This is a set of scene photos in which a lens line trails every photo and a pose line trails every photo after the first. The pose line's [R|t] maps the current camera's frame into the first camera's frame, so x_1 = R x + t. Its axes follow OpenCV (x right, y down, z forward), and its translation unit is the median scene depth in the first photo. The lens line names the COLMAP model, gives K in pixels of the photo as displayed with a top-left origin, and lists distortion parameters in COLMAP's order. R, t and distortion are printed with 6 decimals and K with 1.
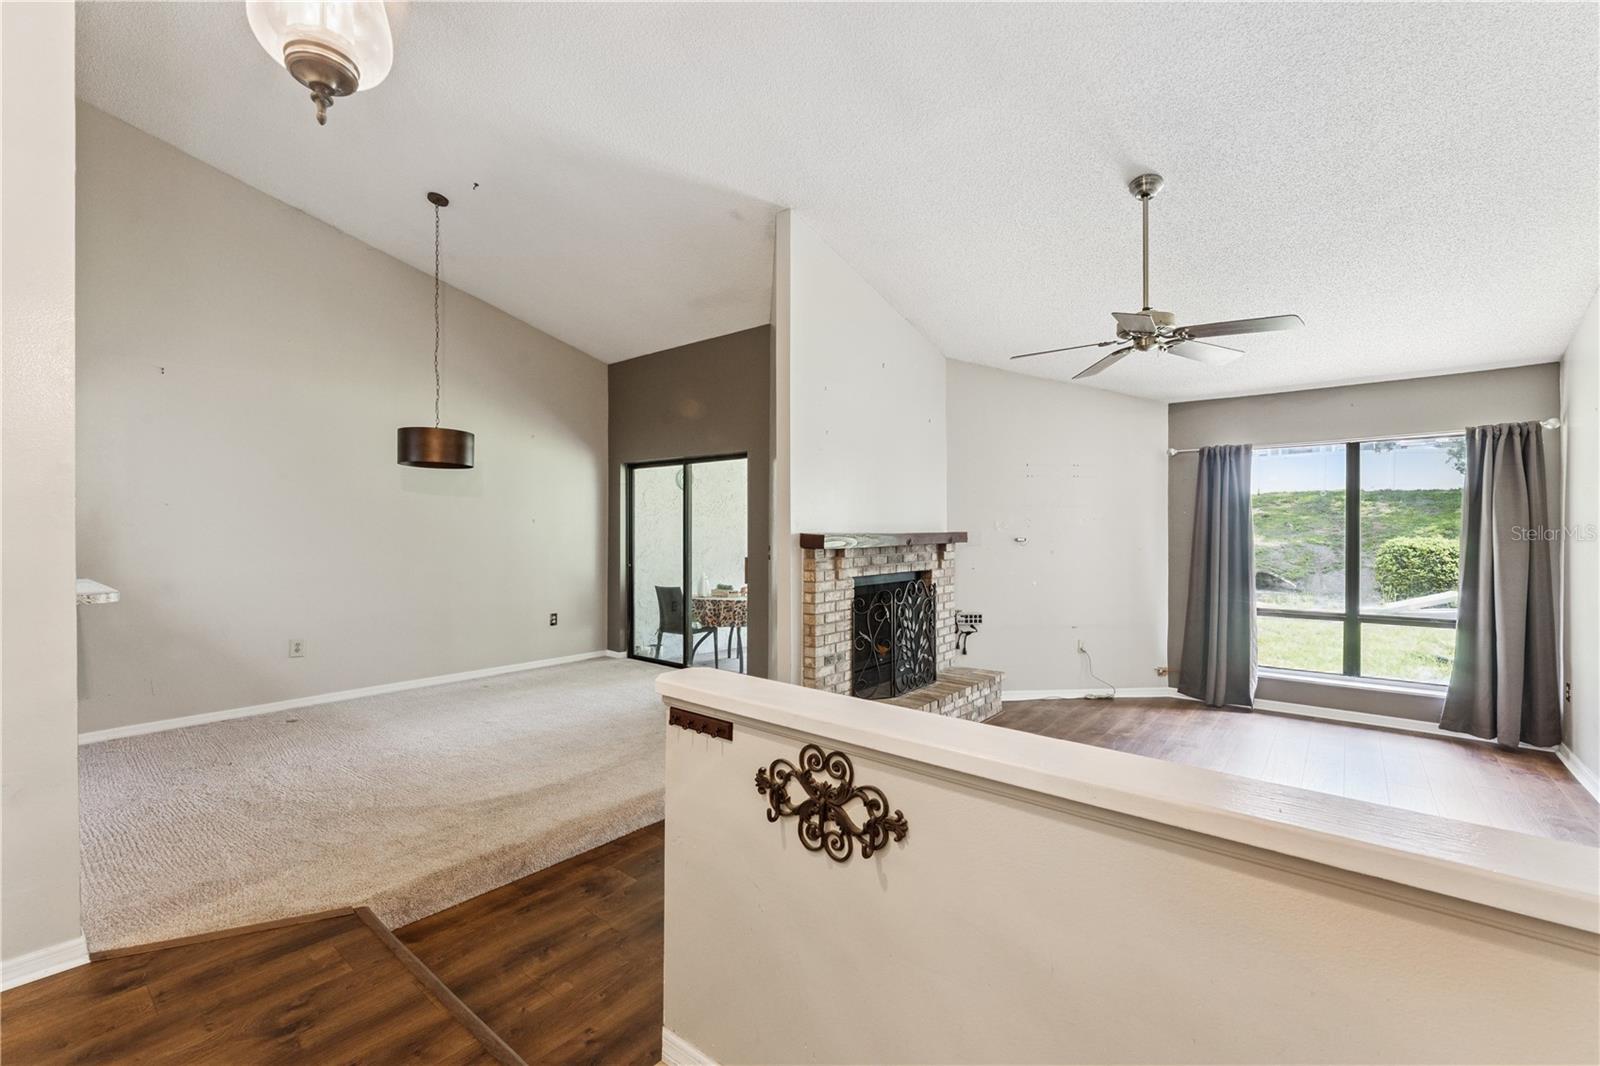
lens RADIAL K [[685.4, 0, 800.0], [0, 685.4, 533.0], [0, 0, 1]] dist [-0.002092, -0.000270]
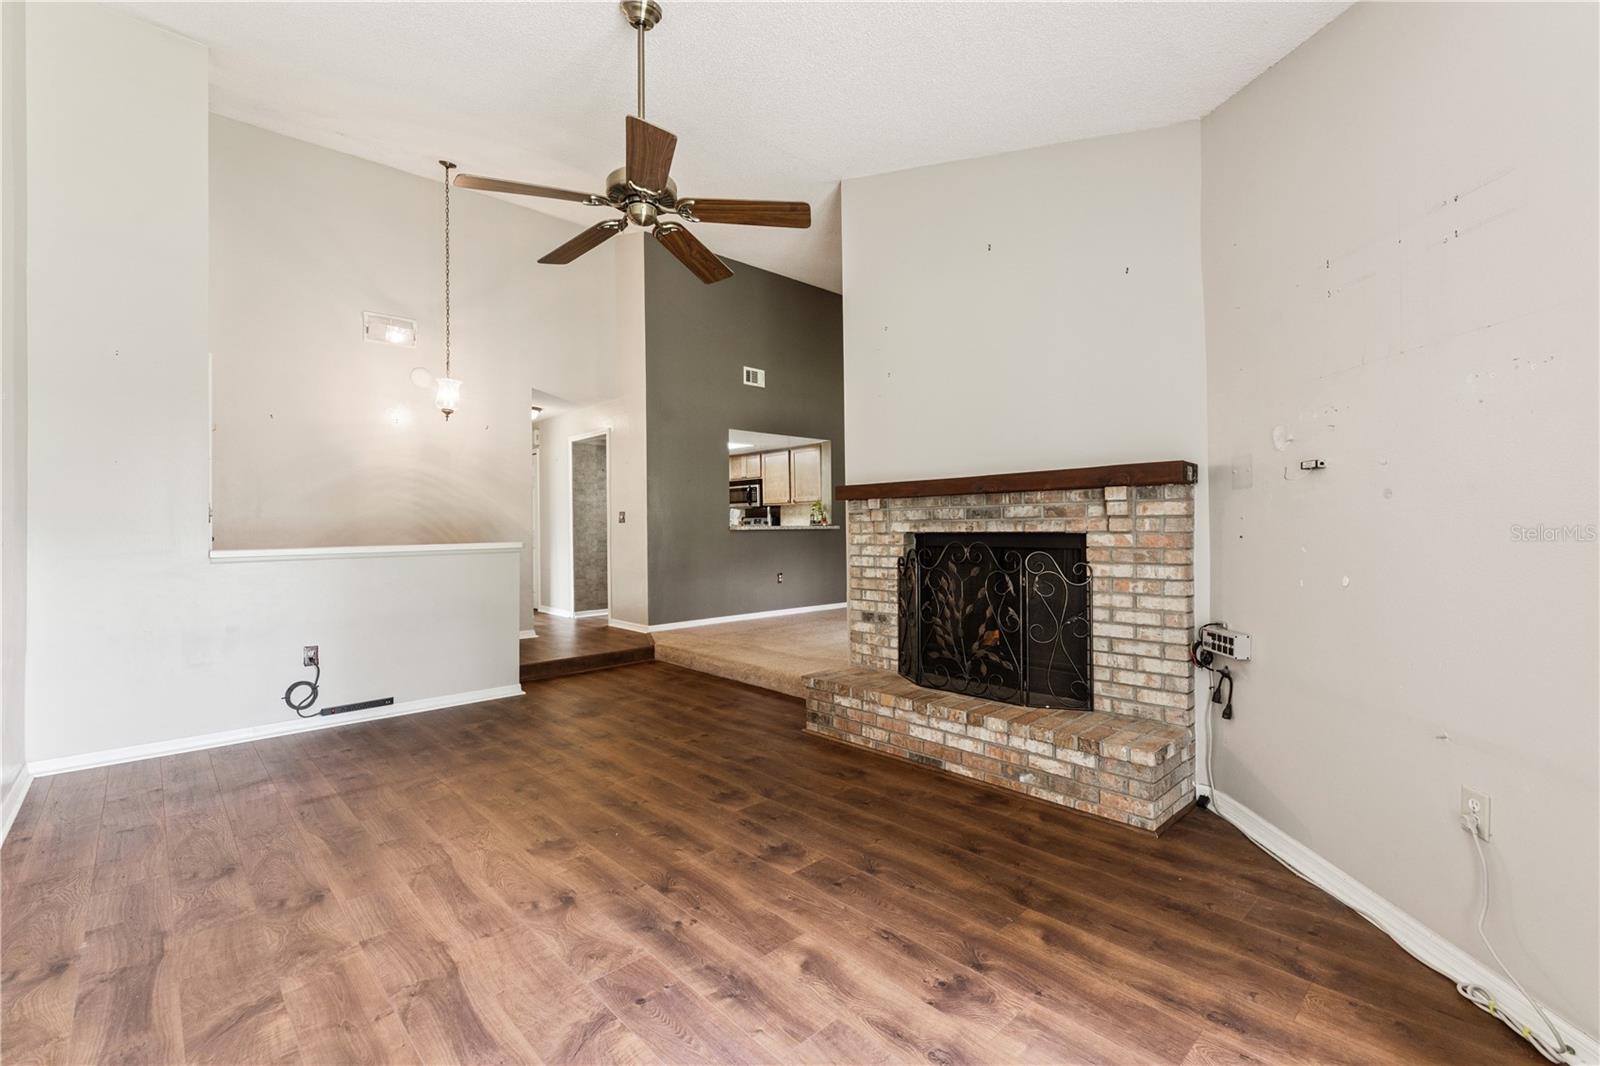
lens RADIAL K [[688.0, 0, 800.0], [0, 688.0, 533.0], [0, 0, 1]] dist [-0.002361, -0.000203]
pose [[-0.128605, 0.008704, -0.991658, 0.887732], [0.001018, 0.999962, 0.008644, 0.053388], [0.991695, 0.000102, -0.128609, 0.910949]]
